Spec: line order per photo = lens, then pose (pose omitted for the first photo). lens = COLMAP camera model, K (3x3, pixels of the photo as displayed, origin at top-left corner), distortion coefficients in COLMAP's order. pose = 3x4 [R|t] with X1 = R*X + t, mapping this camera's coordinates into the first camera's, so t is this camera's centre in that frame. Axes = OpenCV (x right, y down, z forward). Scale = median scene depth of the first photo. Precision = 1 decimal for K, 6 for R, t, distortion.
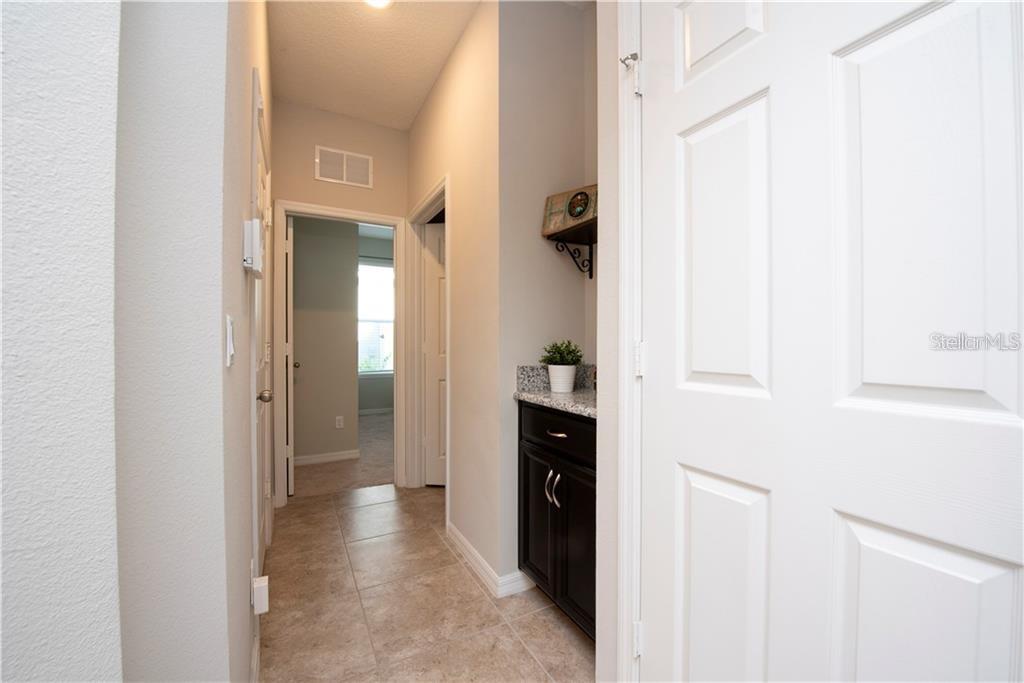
lens RADIAL K [[410.3, 0, 513.5], [0, 410.3, 347.7], [0, 0, 1]] dist [-0.019846, -0.000014]
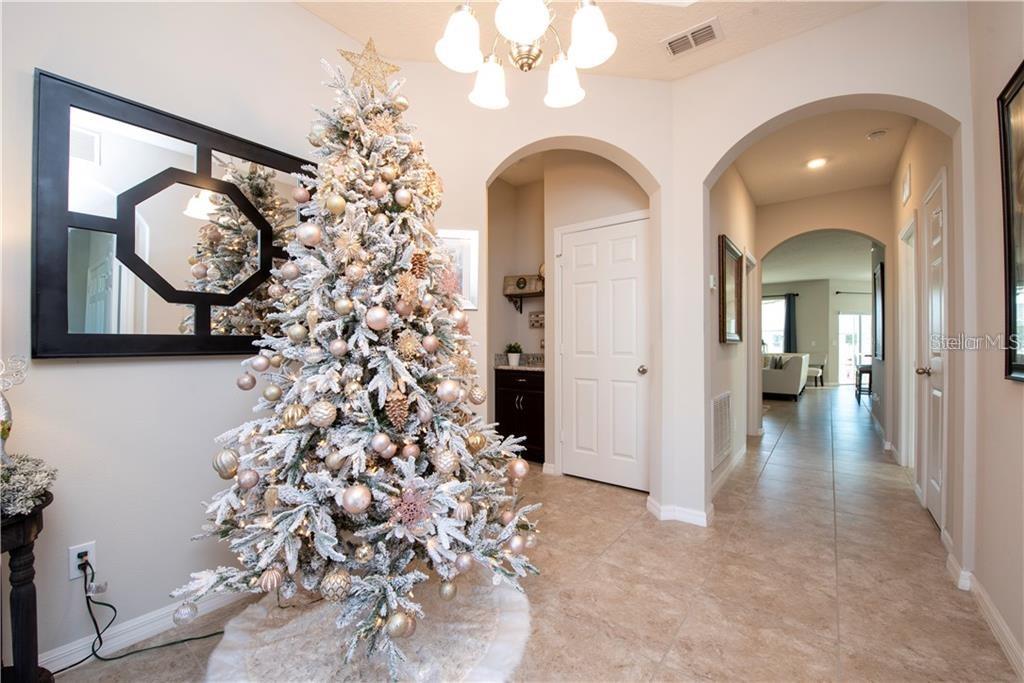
lens RADIAL K [[410.3, 0, 511.7], [0, 410.3, 345.5], [0, 0, 1]] dist [-0.019846, -0.000014]
pose [[0.916594, 0.010523, 0.399681, -0.802149], [-0.006961, 0.999922, -0.010364, 0.023510], [-0.399759, 0.006717, 0.916596, -1.082363]]
